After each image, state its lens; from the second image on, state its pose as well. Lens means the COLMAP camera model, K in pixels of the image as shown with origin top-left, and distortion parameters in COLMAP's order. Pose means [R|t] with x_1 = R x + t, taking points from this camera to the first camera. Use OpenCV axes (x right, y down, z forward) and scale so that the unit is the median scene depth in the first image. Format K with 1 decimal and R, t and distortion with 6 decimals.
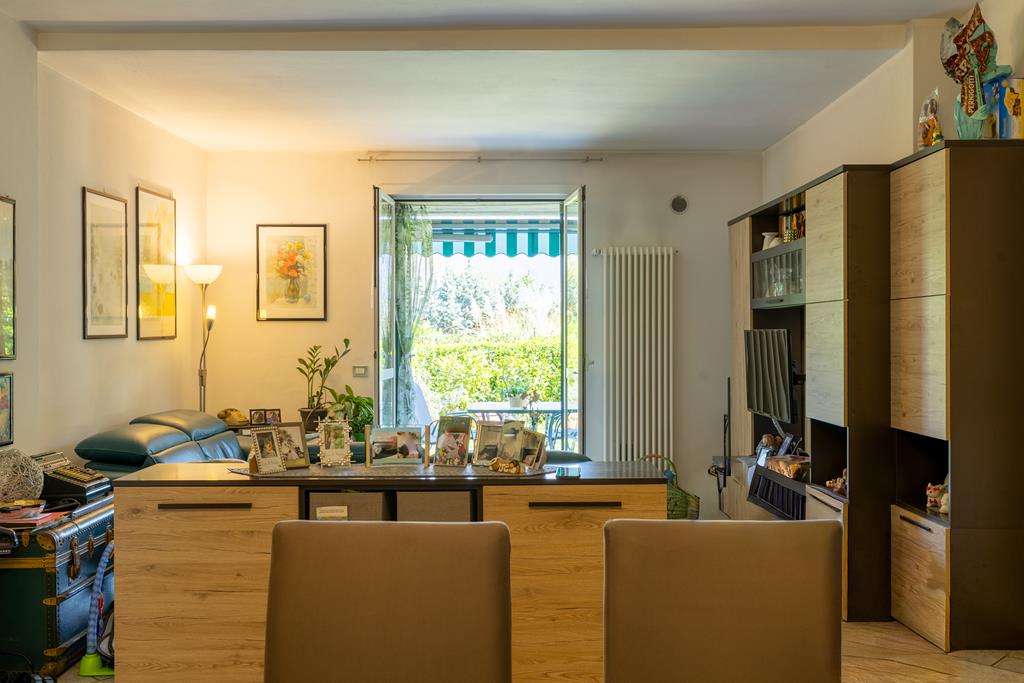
lens RADIAL K [[997.0, 0, 514.1], [0, 997.0, 341.6], [0, 0, 1]] dist [0.006506, 0.000000]
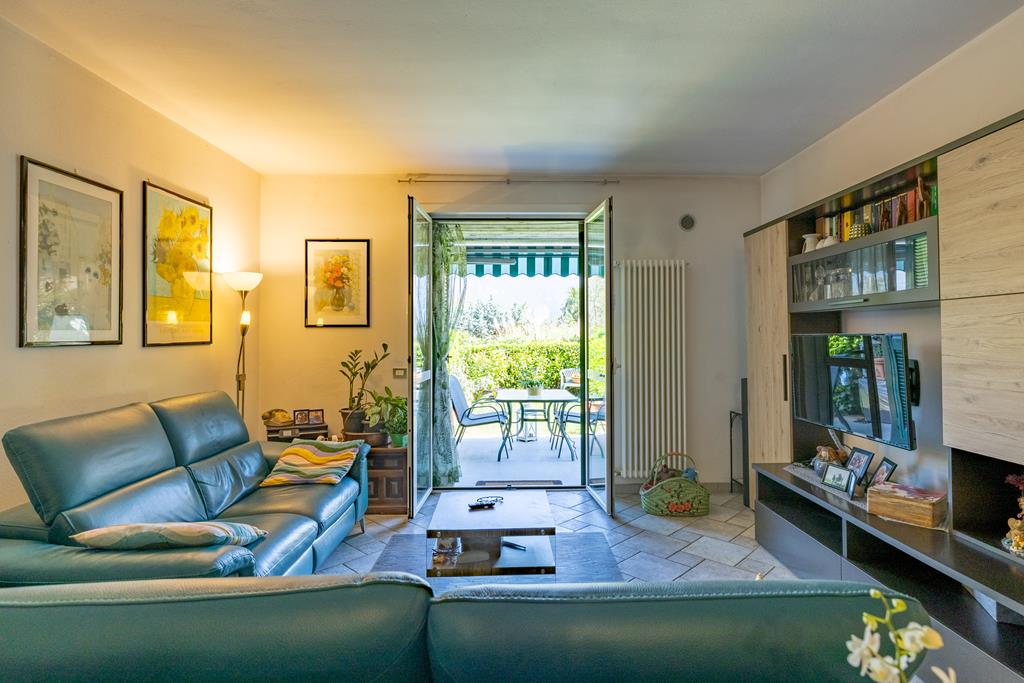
lens RADIAL K [[528.6, 0, 526.6], [0, 528.6, 330.3], [0, 0, 1]] dist [-0.004643, 0.001472]
pose [[0.999721, -0.001548, 0.023587, -0.029250], [0.002065, 0.999758, -0.021907, -0.004337], [-0.023547, 0.021950, 0.999482, 0.423133]]
